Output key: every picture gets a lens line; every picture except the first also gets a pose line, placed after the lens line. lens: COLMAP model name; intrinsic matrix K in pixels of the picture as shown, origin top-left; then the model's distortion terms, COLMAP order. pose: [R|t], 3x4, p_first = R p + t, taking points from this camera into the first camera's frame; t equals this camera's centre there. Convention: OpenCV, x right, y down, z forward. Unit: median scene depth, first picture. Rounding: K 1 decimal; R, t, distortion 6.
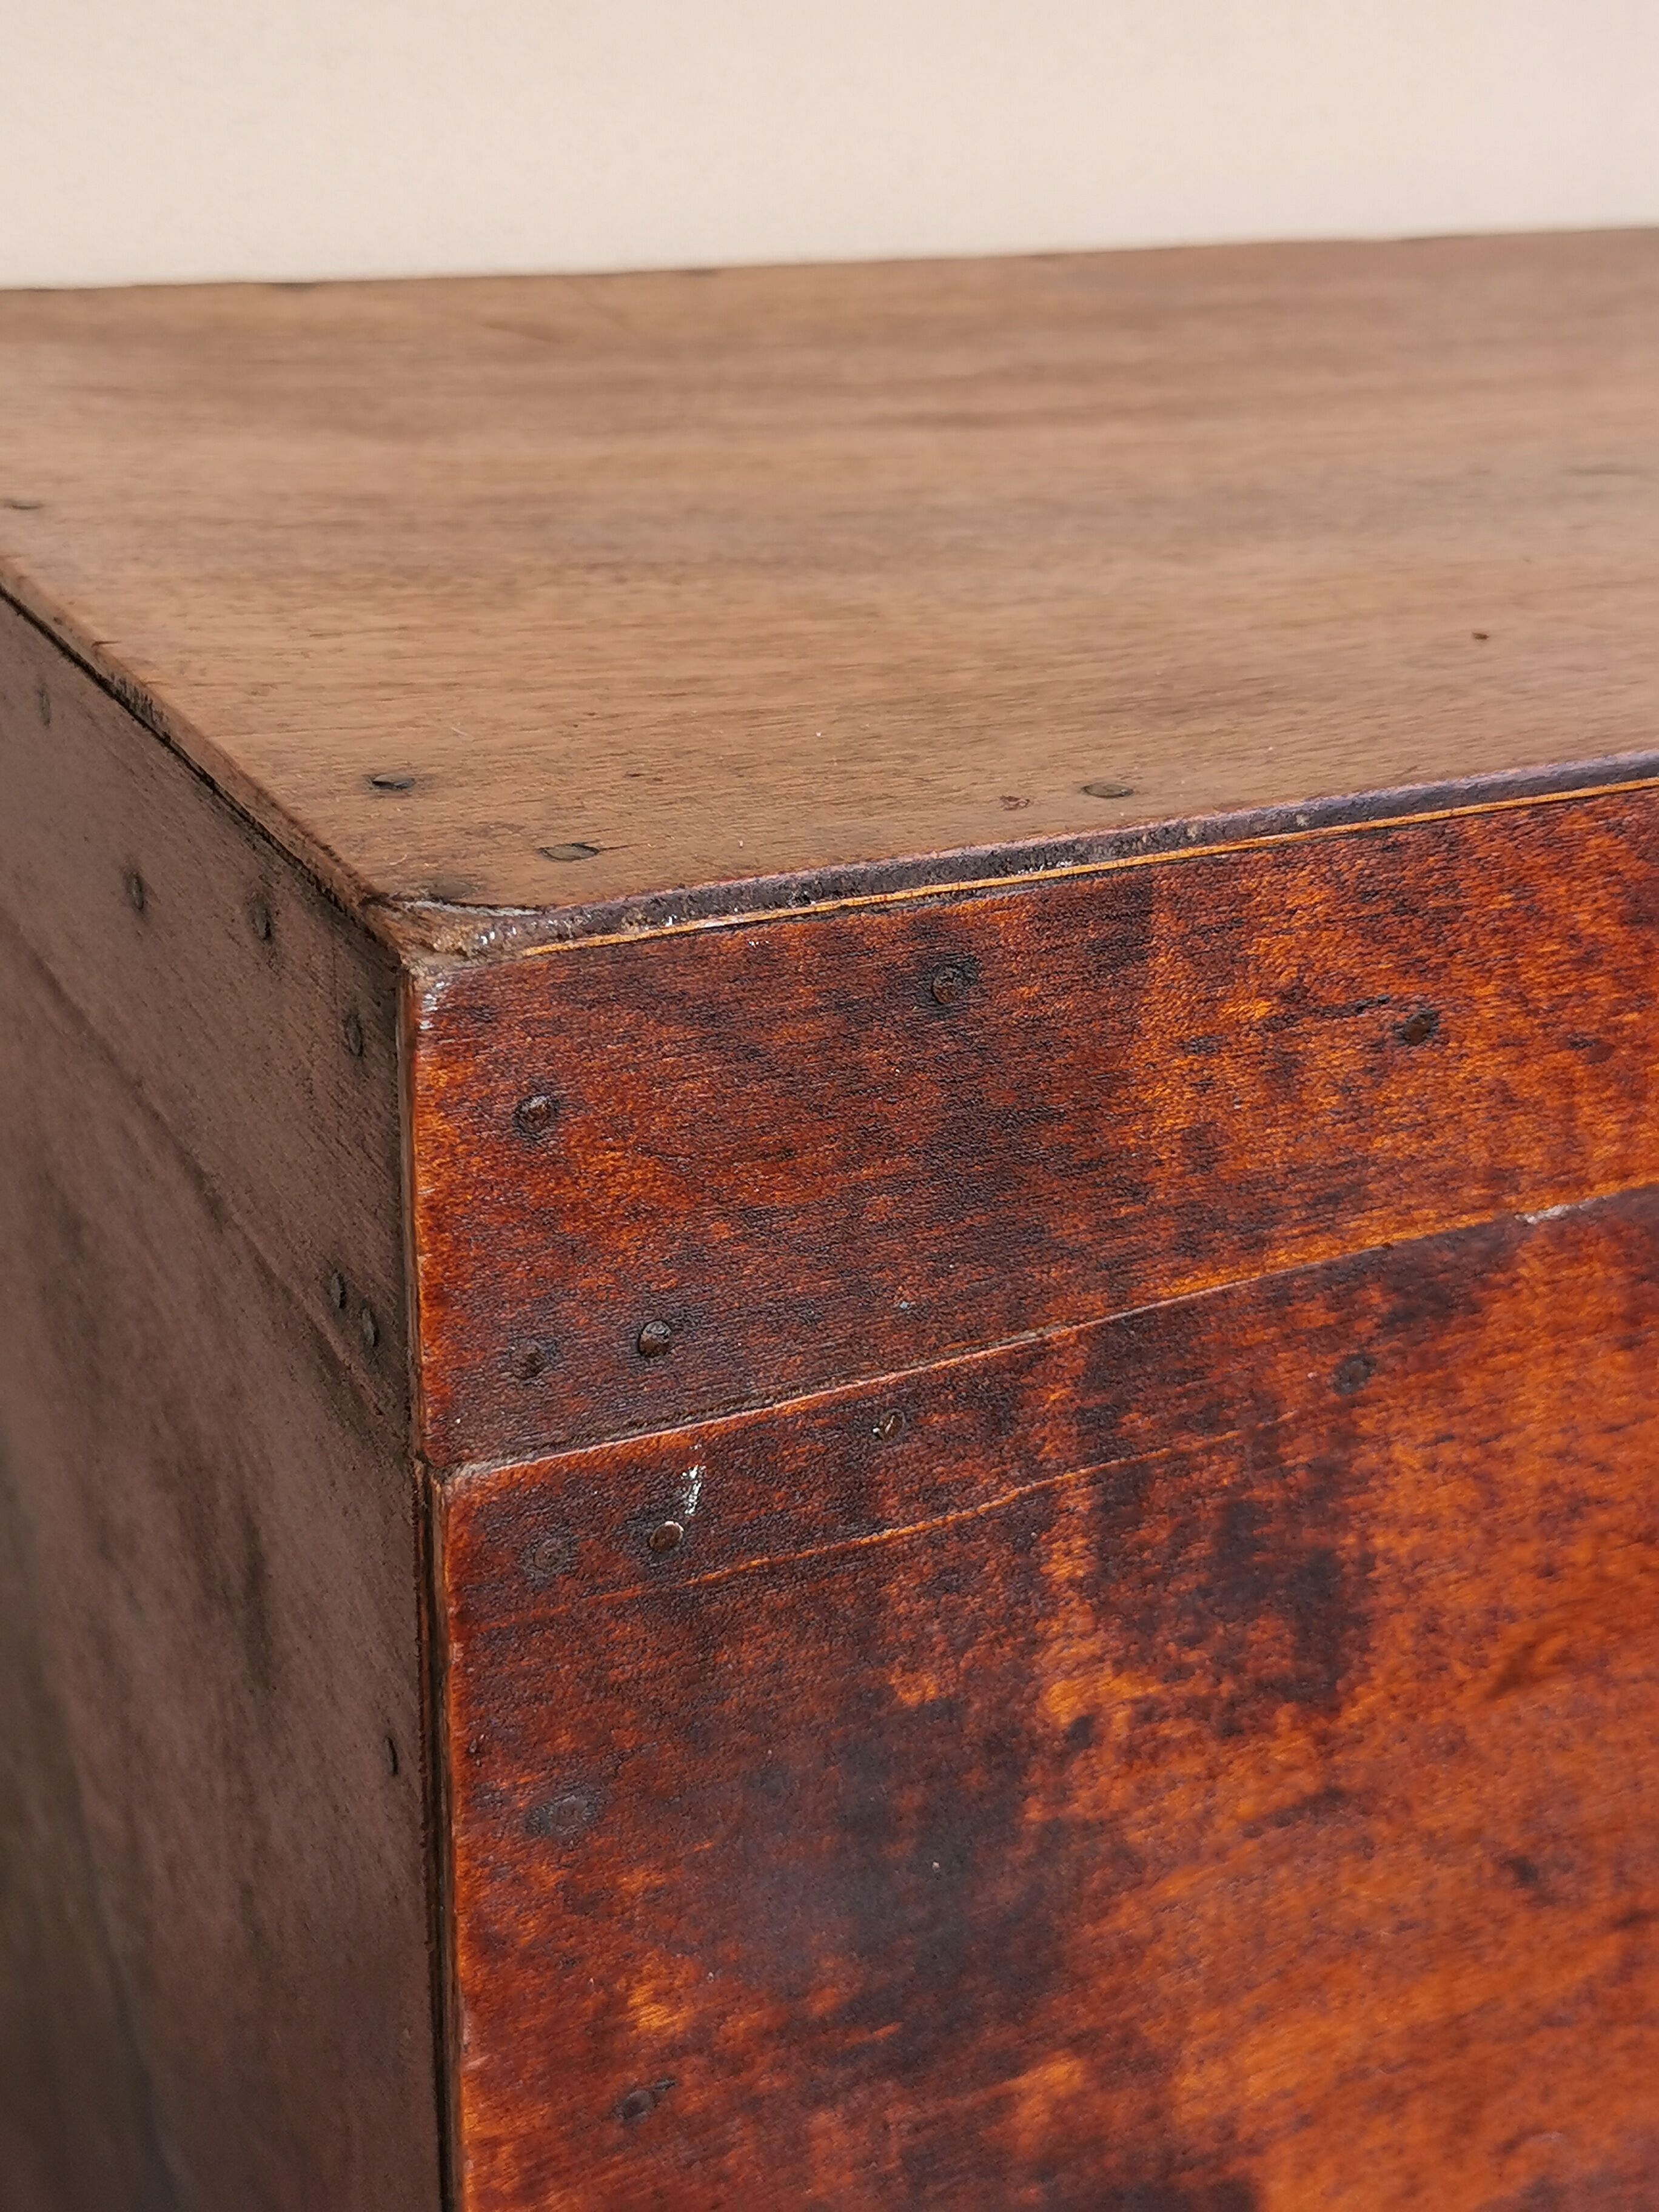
lens RADIAL K [[2714.1, 0, 828.3], [0, 2714.1, 1105.0], [0, 0, 1]] dist [0.028868, 0.000000]
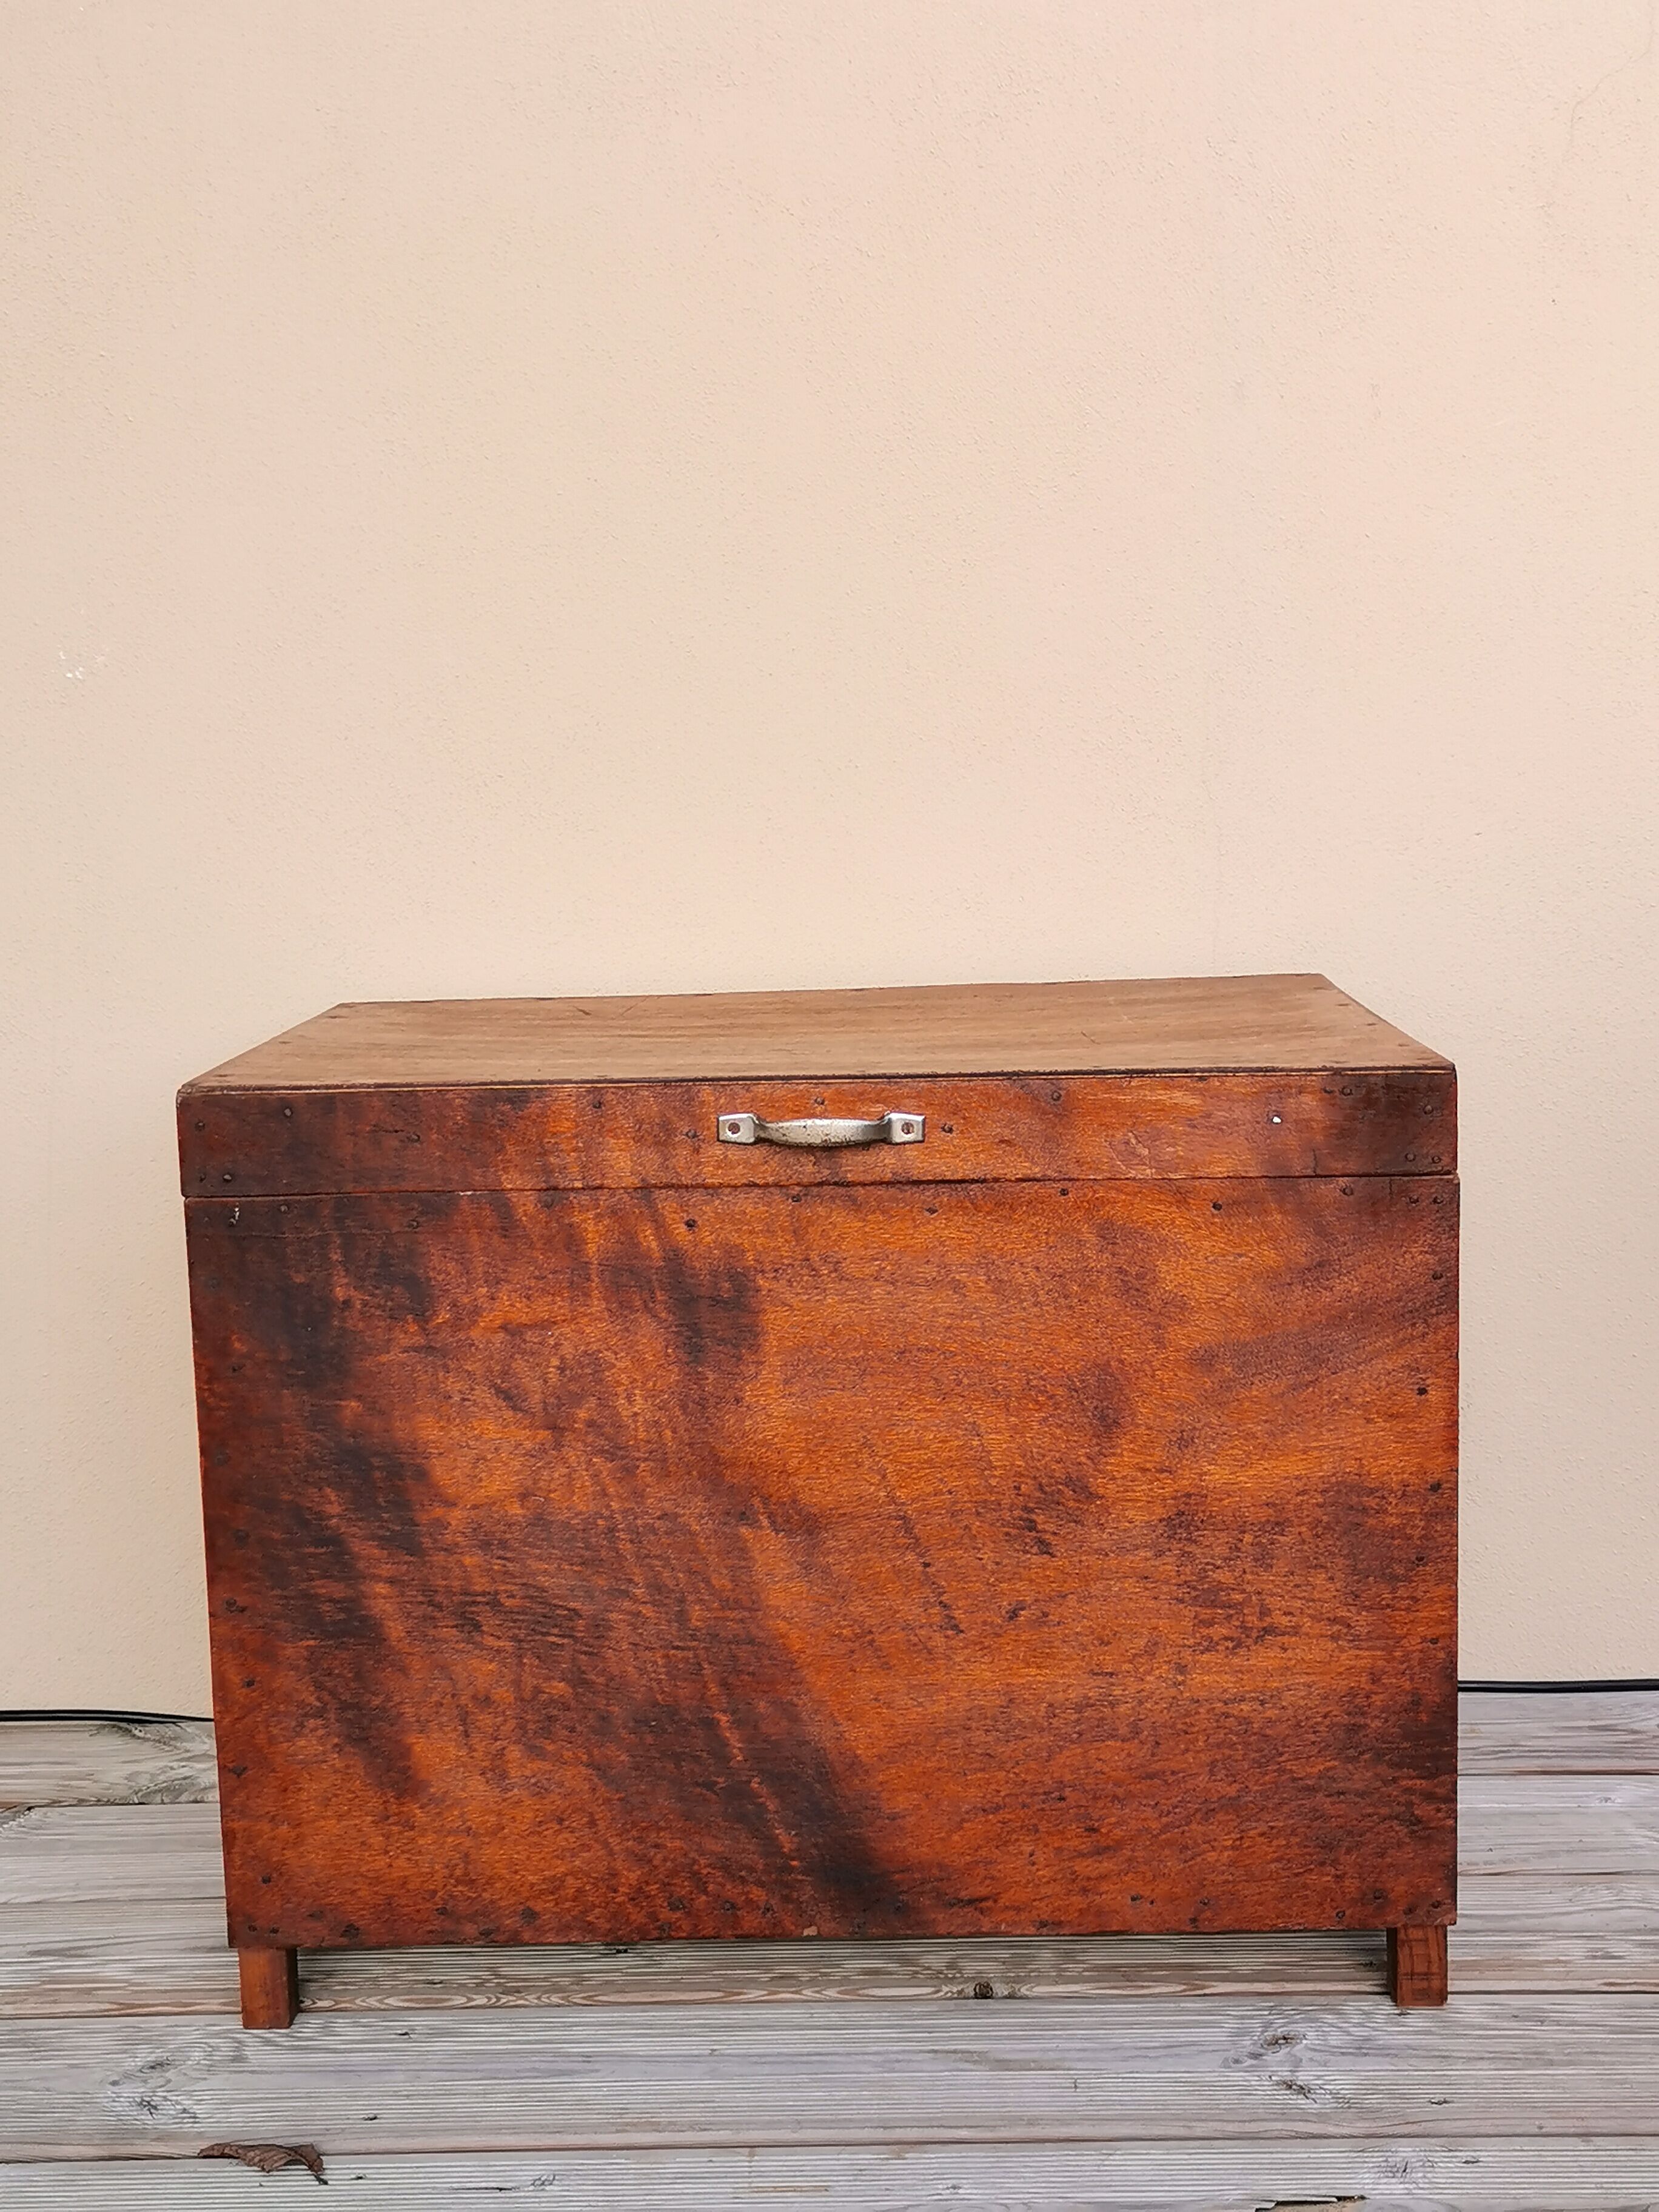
lens RADIAL K [[2714.1, 0, 829.7], [0, 2714.1, 1105.6], [0, 0, 1]] dist [0.028868, 0.000000]
pose [[0.877119, 0.019460, -0.479880, 2.865976], [-0.143411, 0.964206, -0.223026, 0.791527], [0.458363, 0.264440, 0.848514, -2.411558]]
